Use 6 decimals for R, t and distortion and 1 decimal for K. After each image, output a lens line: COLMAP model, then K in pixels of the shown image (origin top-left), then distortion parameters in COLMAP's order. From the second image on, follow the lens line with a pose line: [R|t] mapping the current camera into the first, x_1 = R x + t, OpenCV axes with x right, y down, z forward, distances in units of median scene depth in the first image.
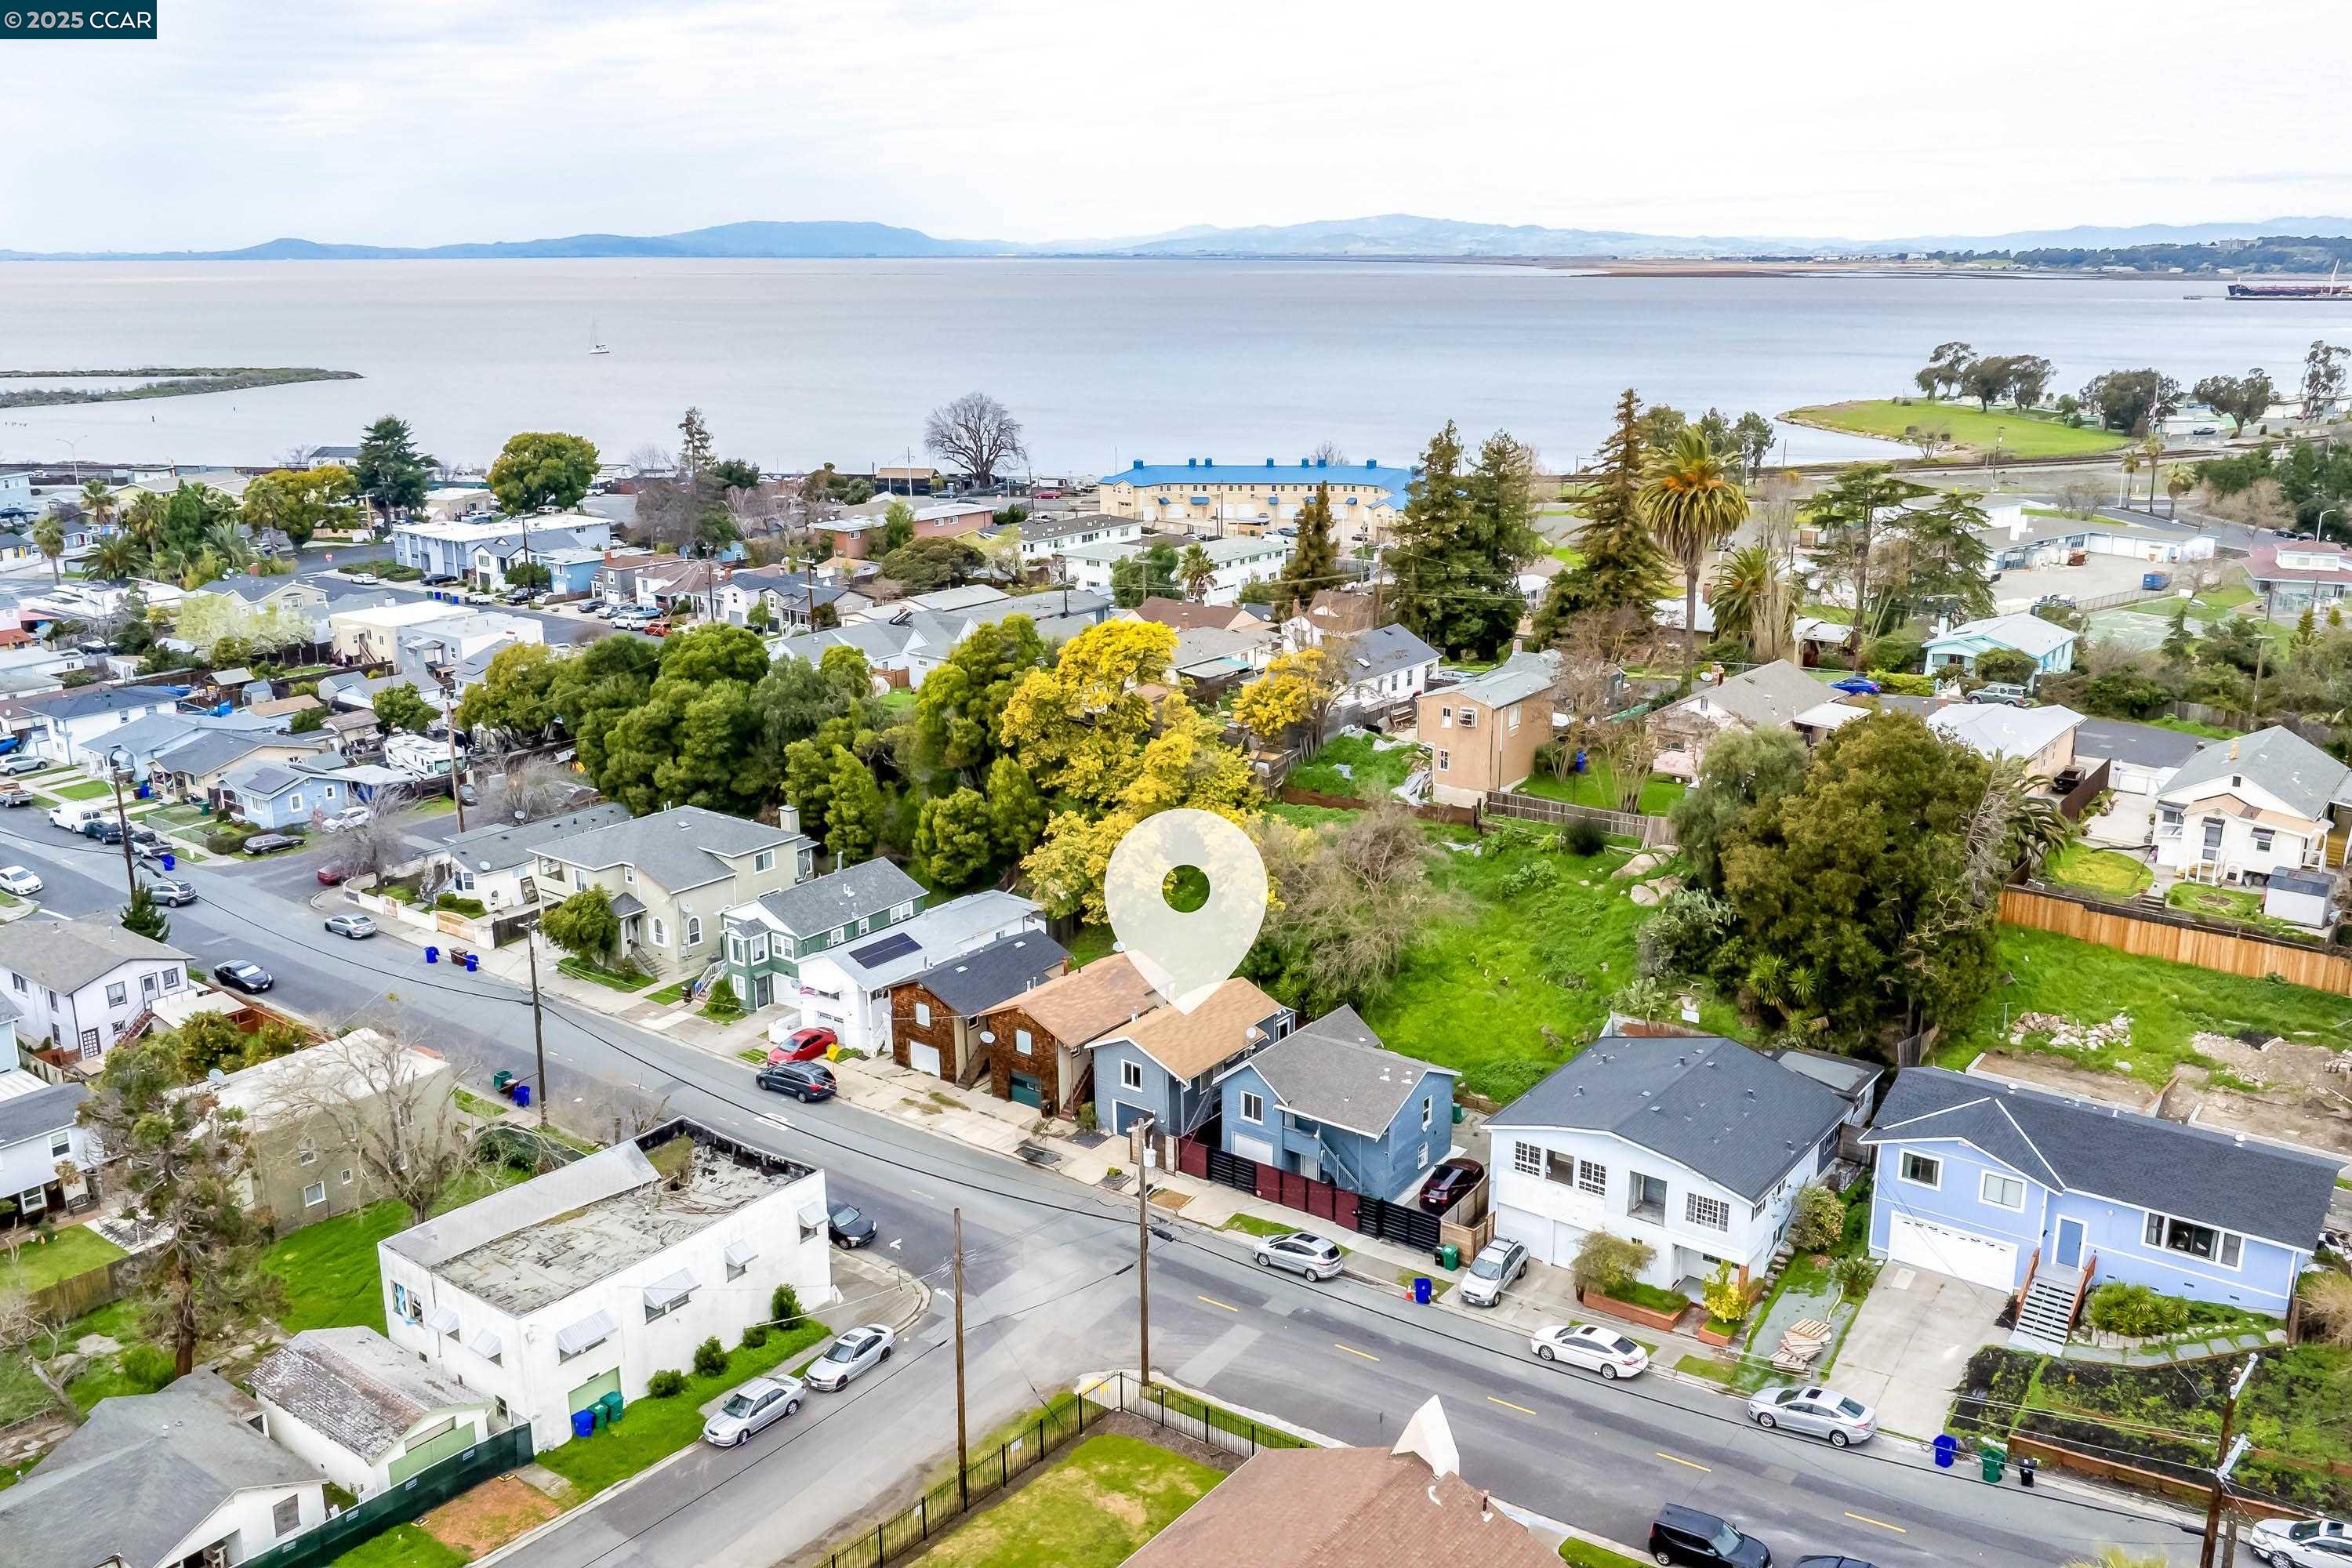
lens RADIAL K [[1952.5, 0, 1176.0], [0, 1952.5, 784.0], [0, 0, 1]] dist [-0.006399, -0.032255]
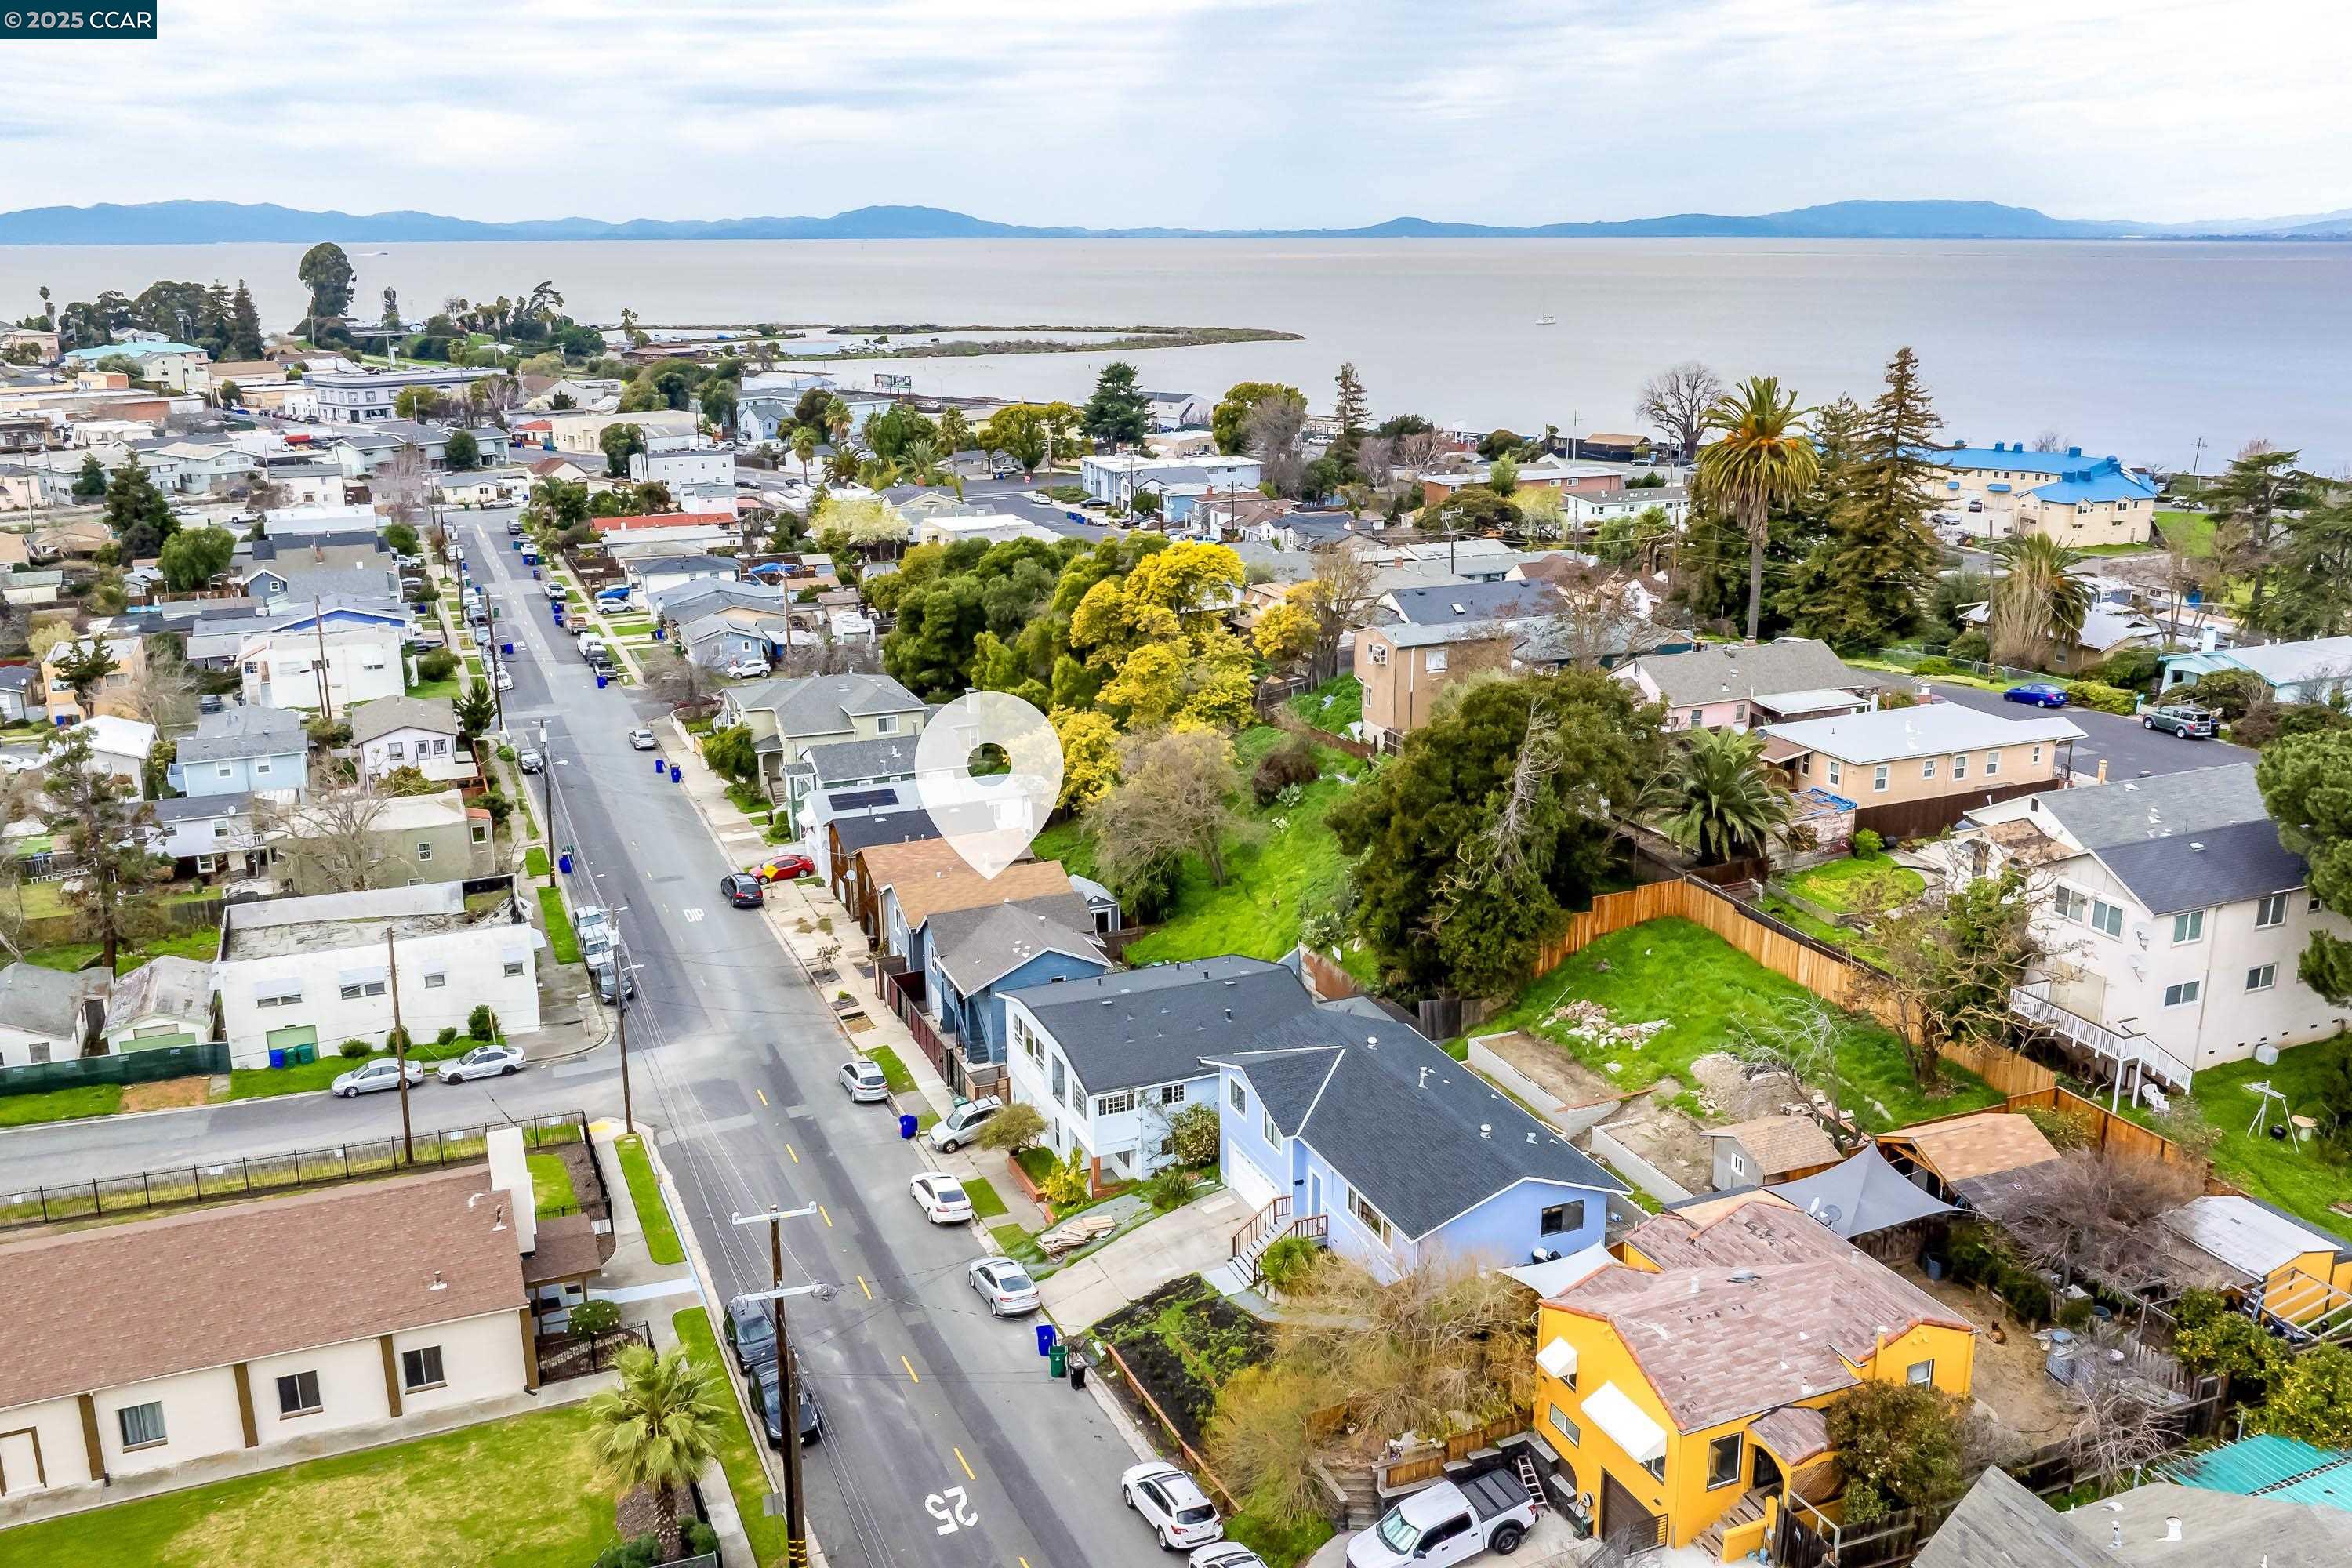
lens RADIAL K [[1952.5, 0, 1176.0], [0, 1952.5, 784.0], [0, 0, 1]] dist [-0.006399, -0.032255]
pose [[0.863652, 0.135318, -0.485587, 0.592241], [-0.130463, 0.990477, 0.043978, 0.000983], [0.486914, 0.025369, 0.873081, 0.086753]]
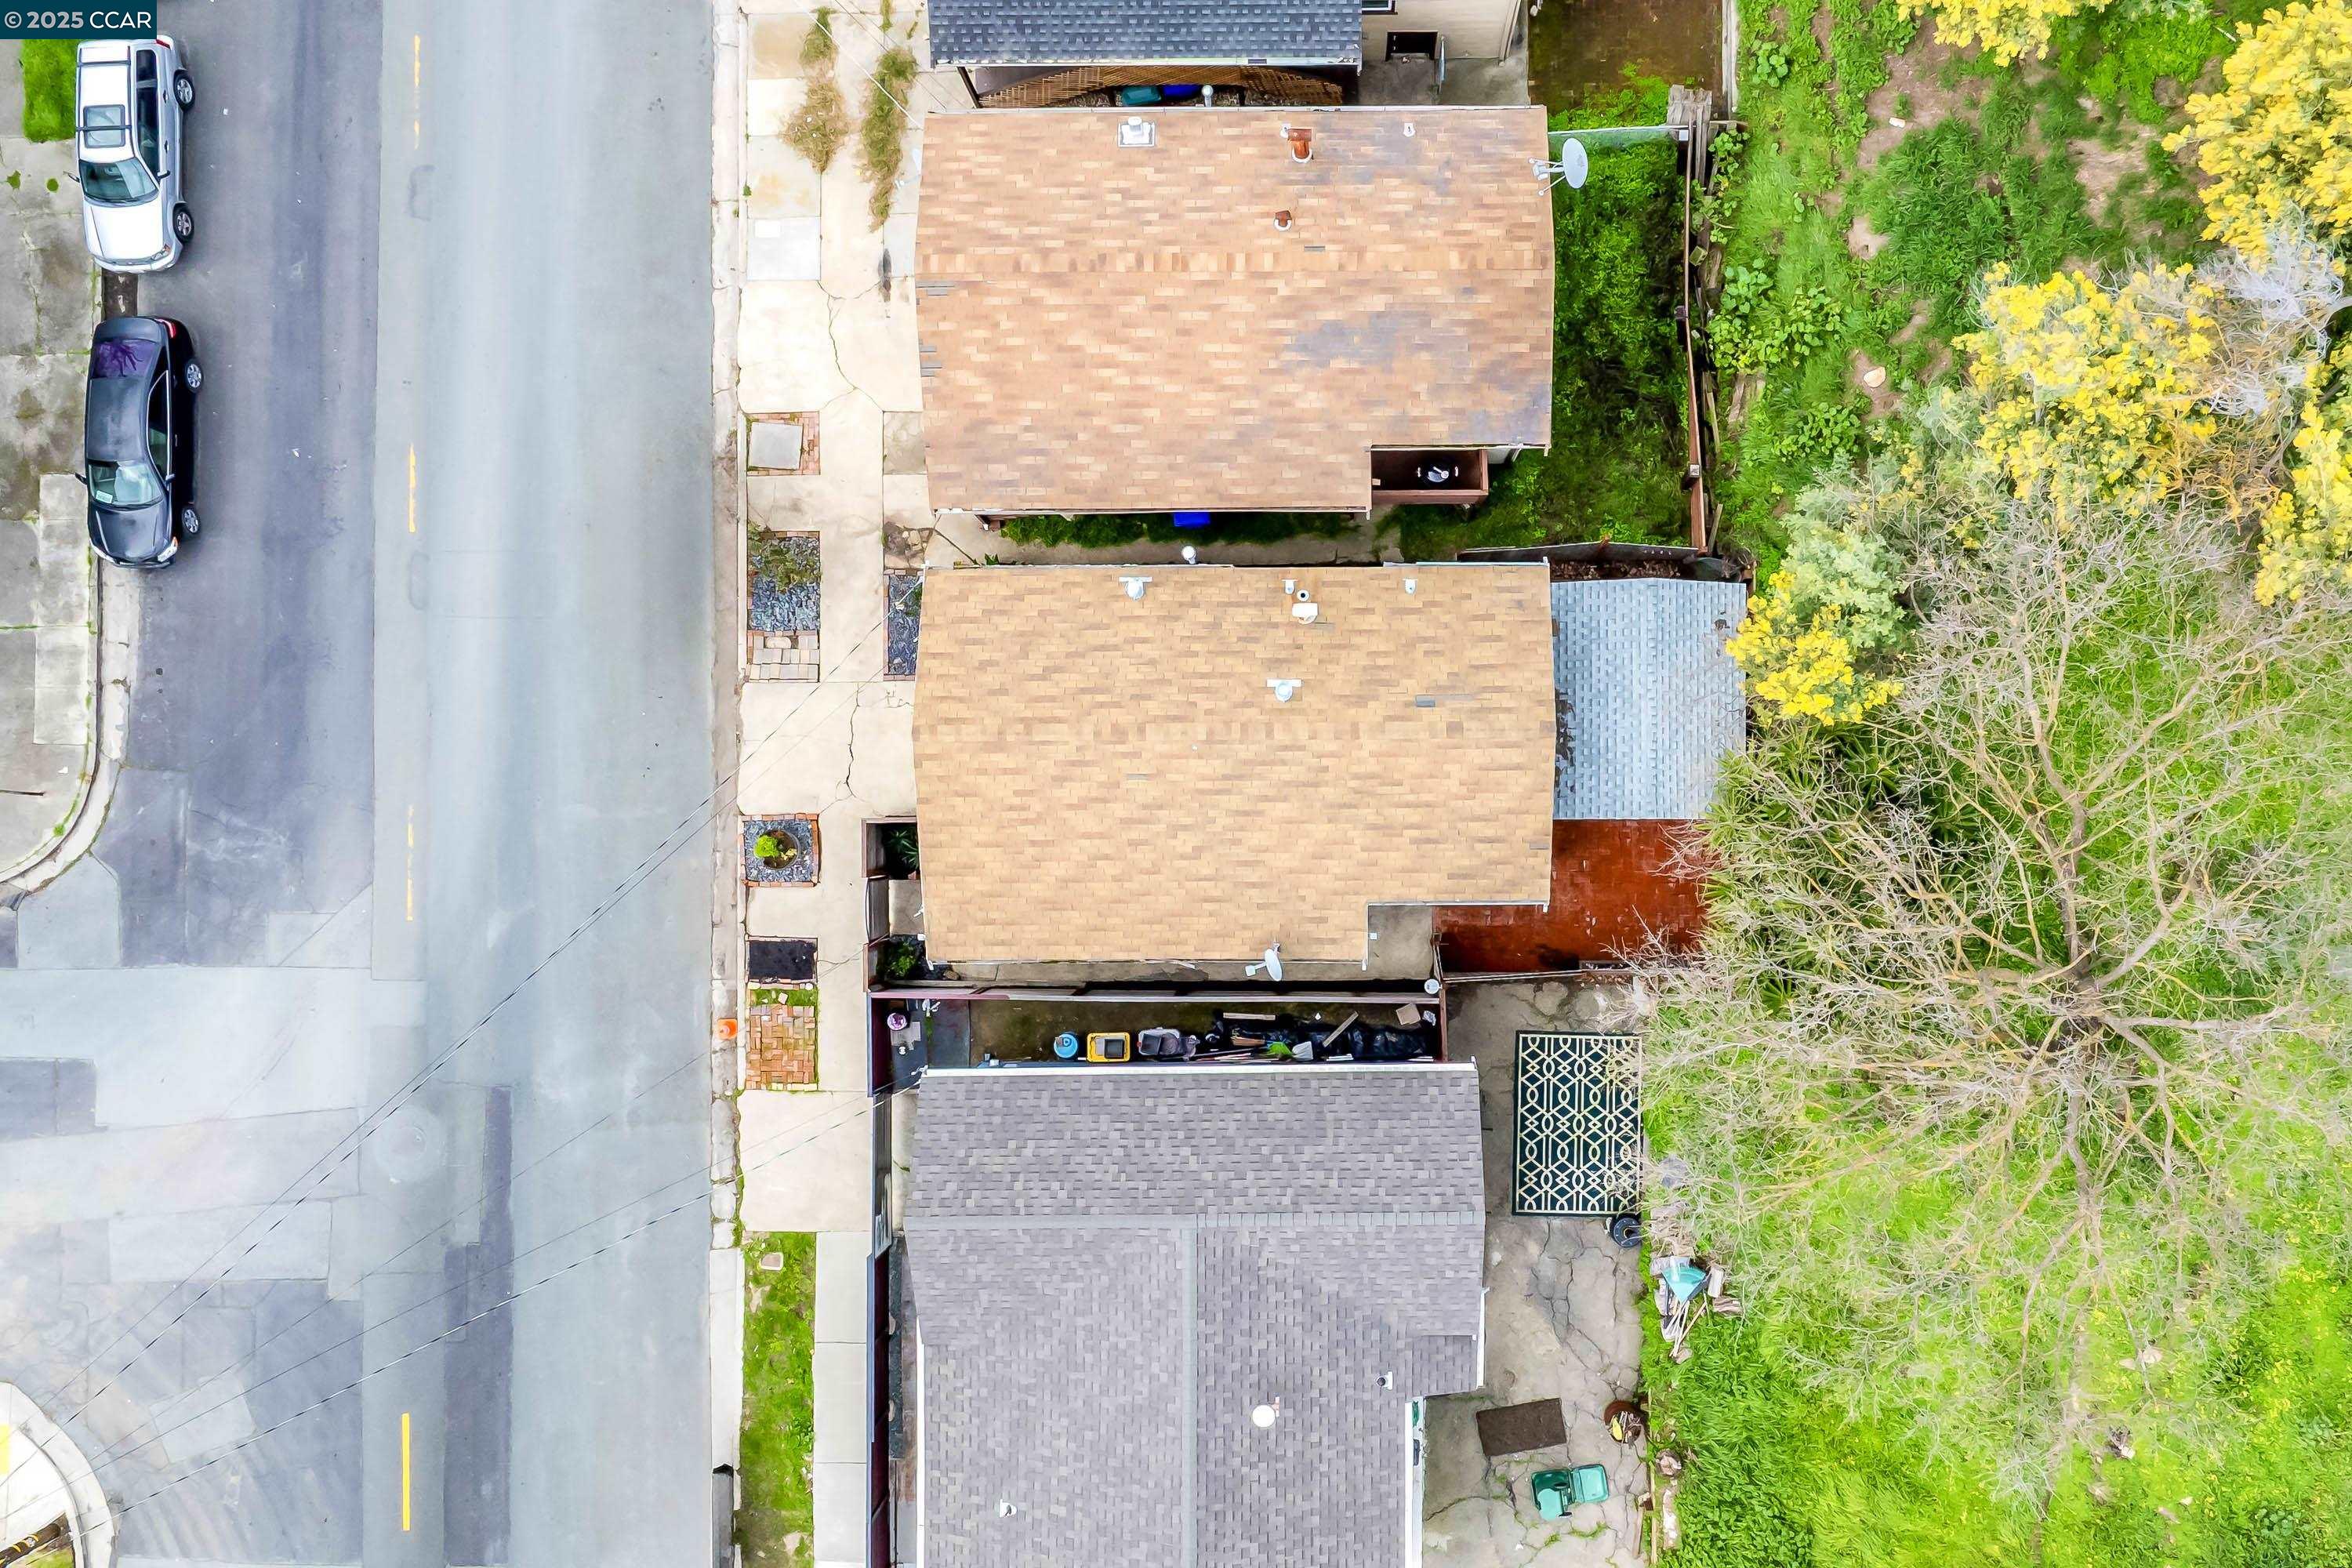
lens RADIAL K [[1952.5, 0, 1176.0], [0, 1952.5, 784.0], [0, 0, 1]] dist [-0.006399, -0.032255]
pose [[0.606789, 0.794816, -0.008638, 0.006130], [-0.211009, 0.171550, 0.962313, -0.148274], [0.766343, -0.582098, 0.271808, 0.851248]]
